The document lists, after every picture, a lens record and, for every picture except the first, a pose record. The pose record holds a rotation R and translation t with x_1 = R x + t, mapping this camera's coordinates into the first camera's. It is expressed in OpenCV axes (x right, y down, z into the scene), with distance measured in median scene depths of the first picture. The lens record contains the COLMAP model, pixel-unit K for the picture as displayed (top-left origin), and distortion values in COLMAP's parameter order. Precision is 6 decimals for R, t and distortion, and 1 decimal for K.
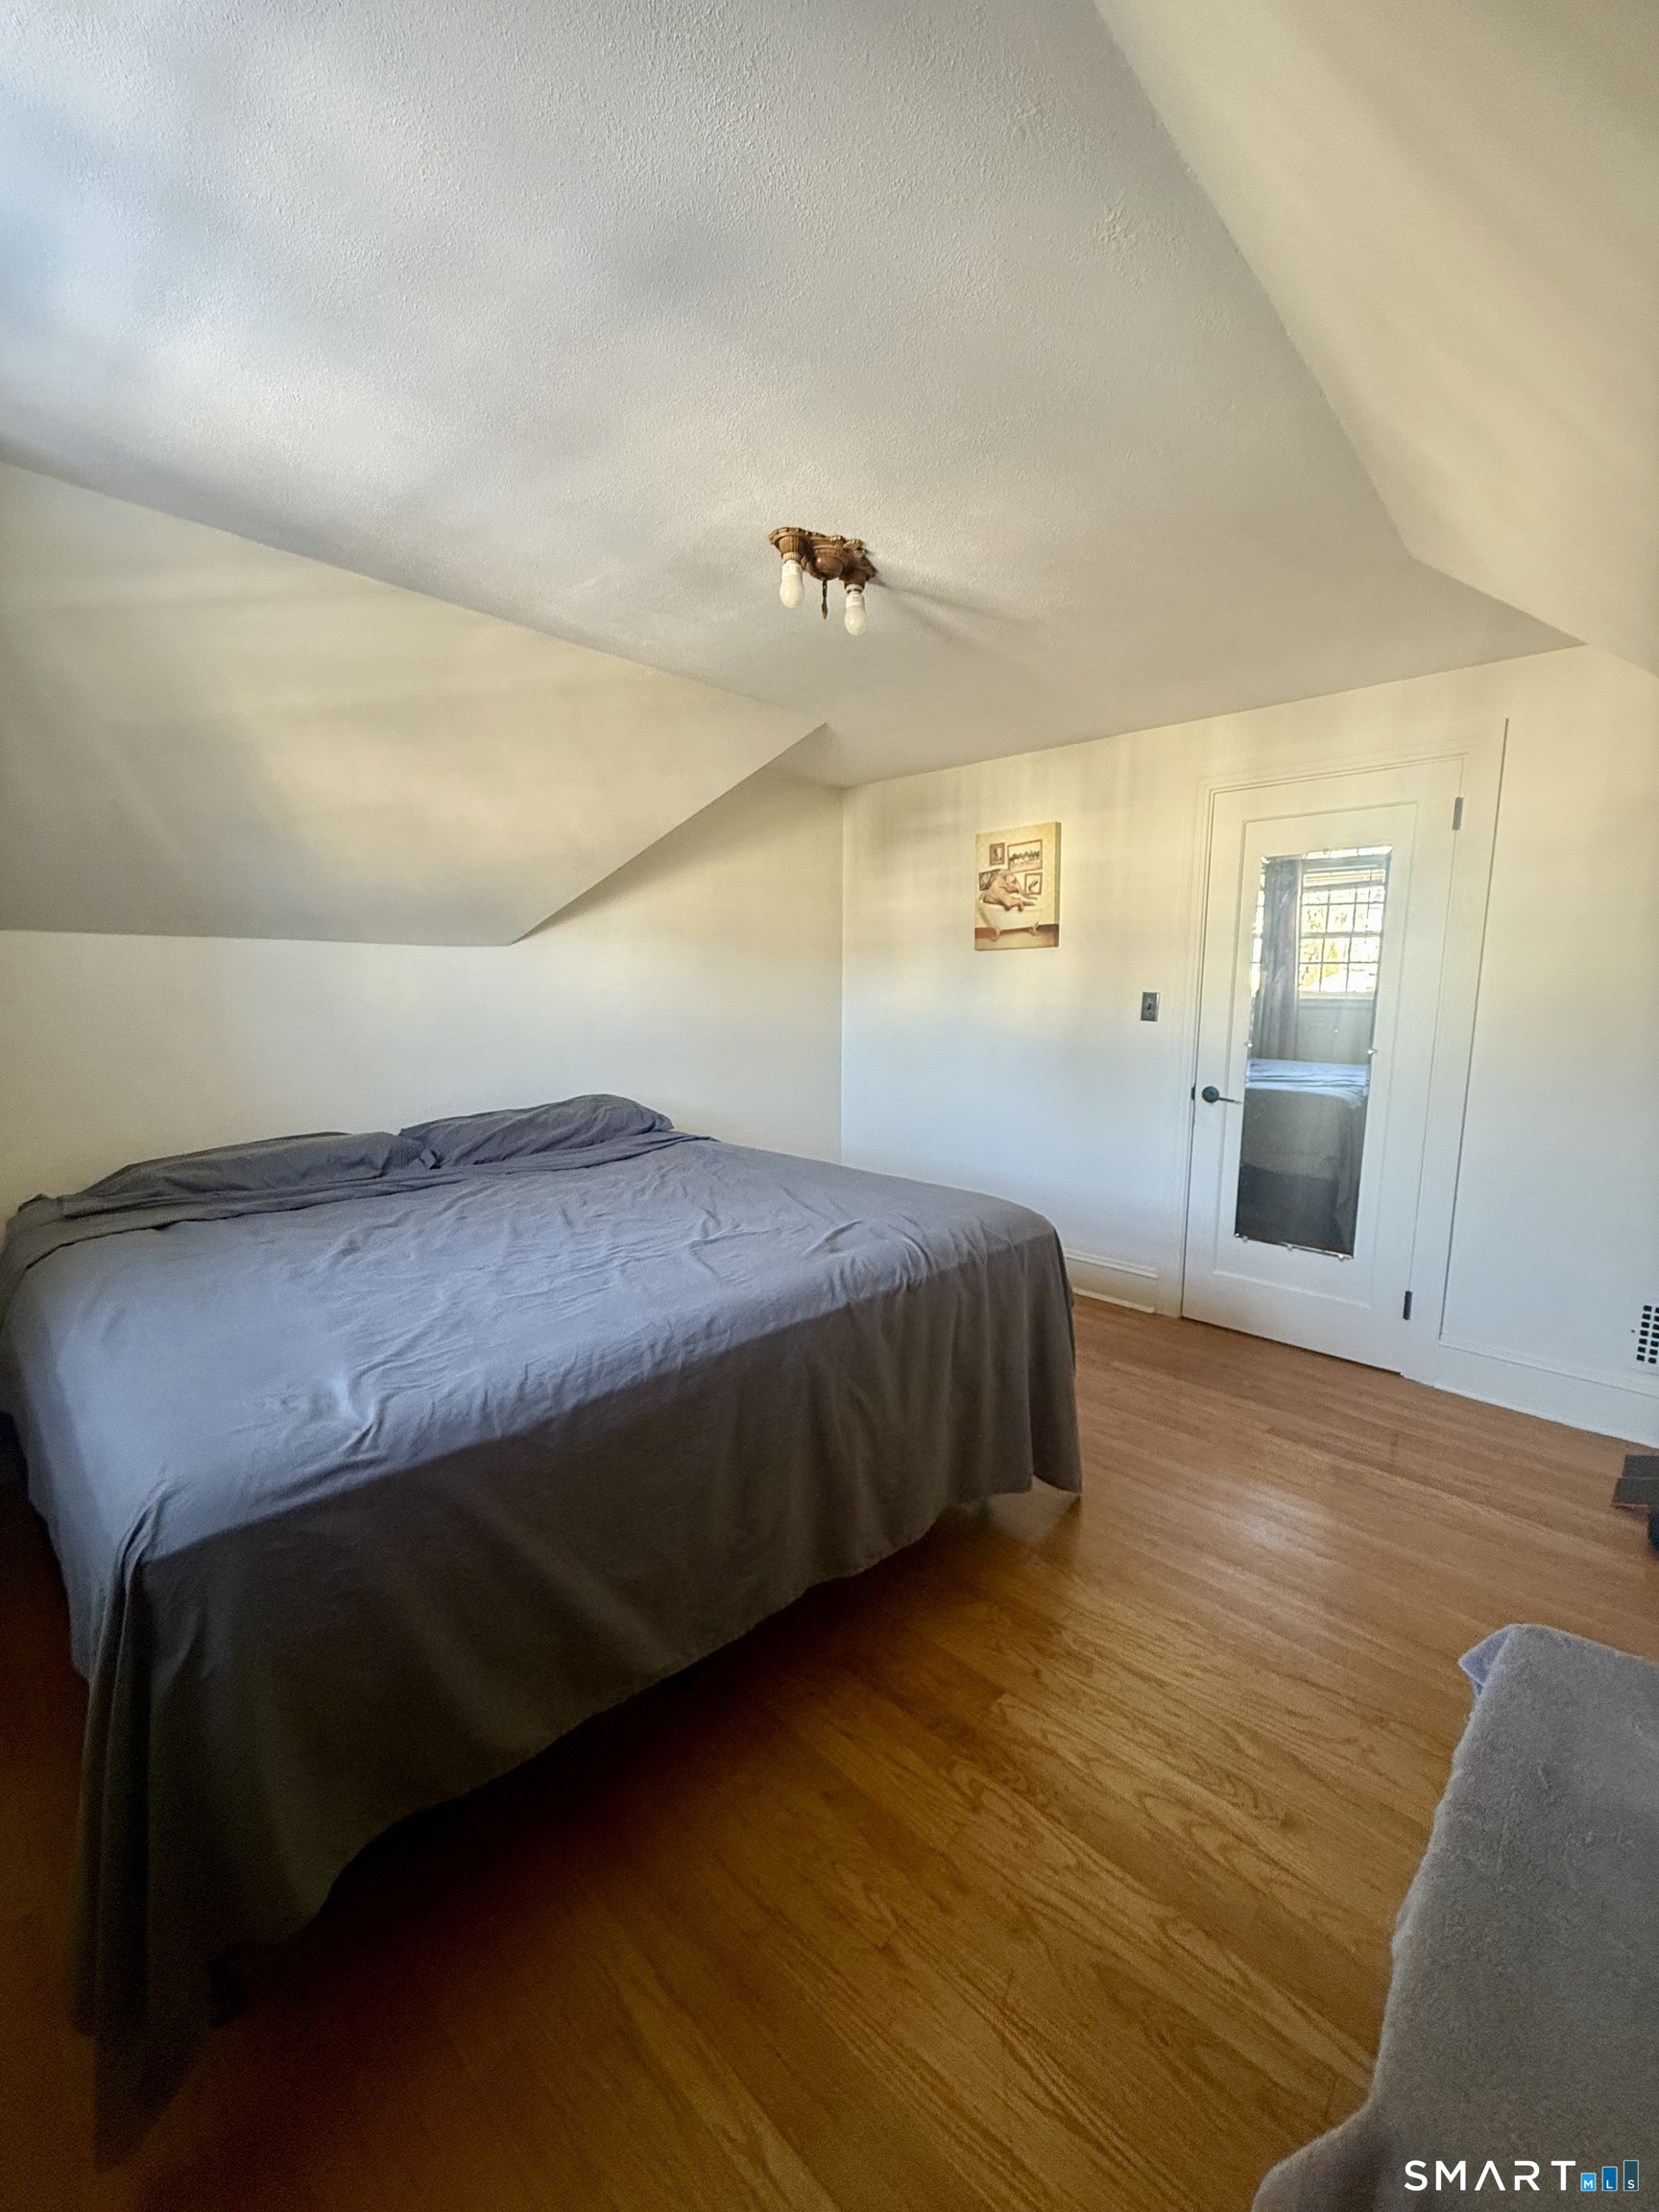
lens RADIAL K [[879.9, 0, 836.5], [0, 879.9, 1109.8], [0, 0, 1]] dist [-0.001564, -0.000148]
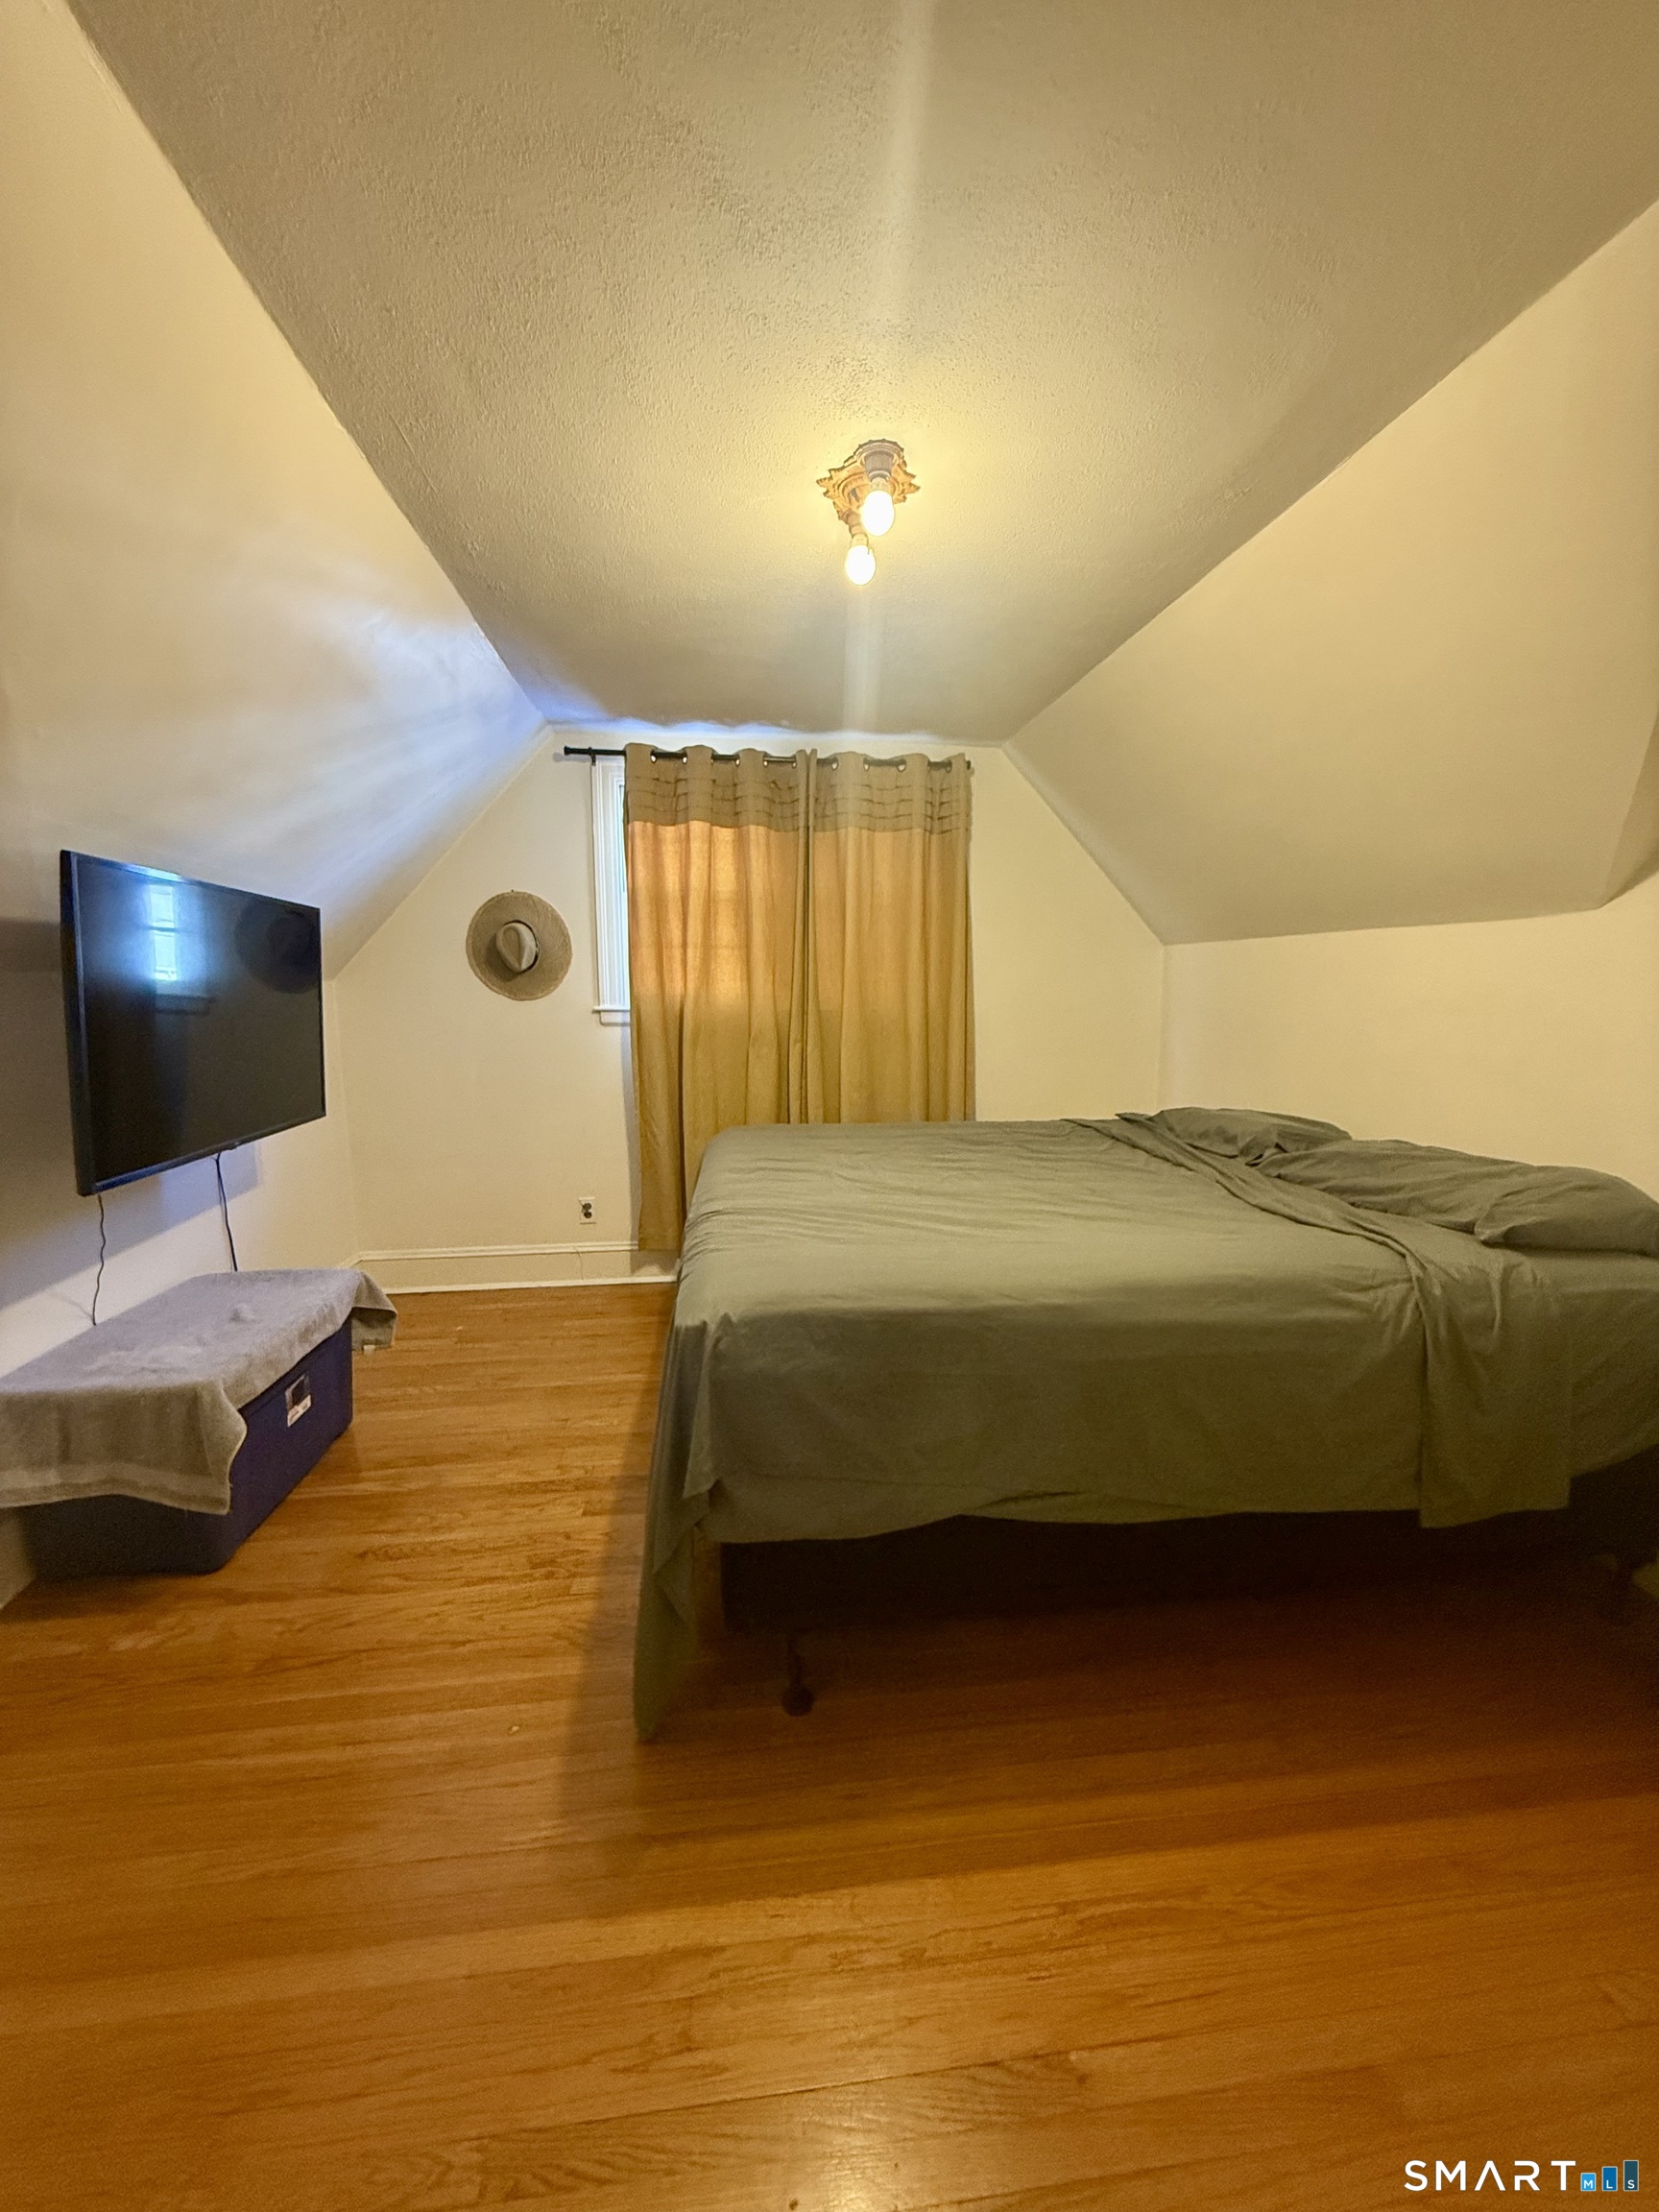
lens RADIAL K [[879.9, 0, 839.9], [0, 879.9, 1106.0], [0, 0, 1]] dist [-0.001564, -0.000148]
pose [[-0.633254, 0.101992, -0.767194, 0.910706], [-0.107336, 0.970125, 0.217567, -0.259695], [0.766464, 0.220123, -0.603389, 1.997734]]
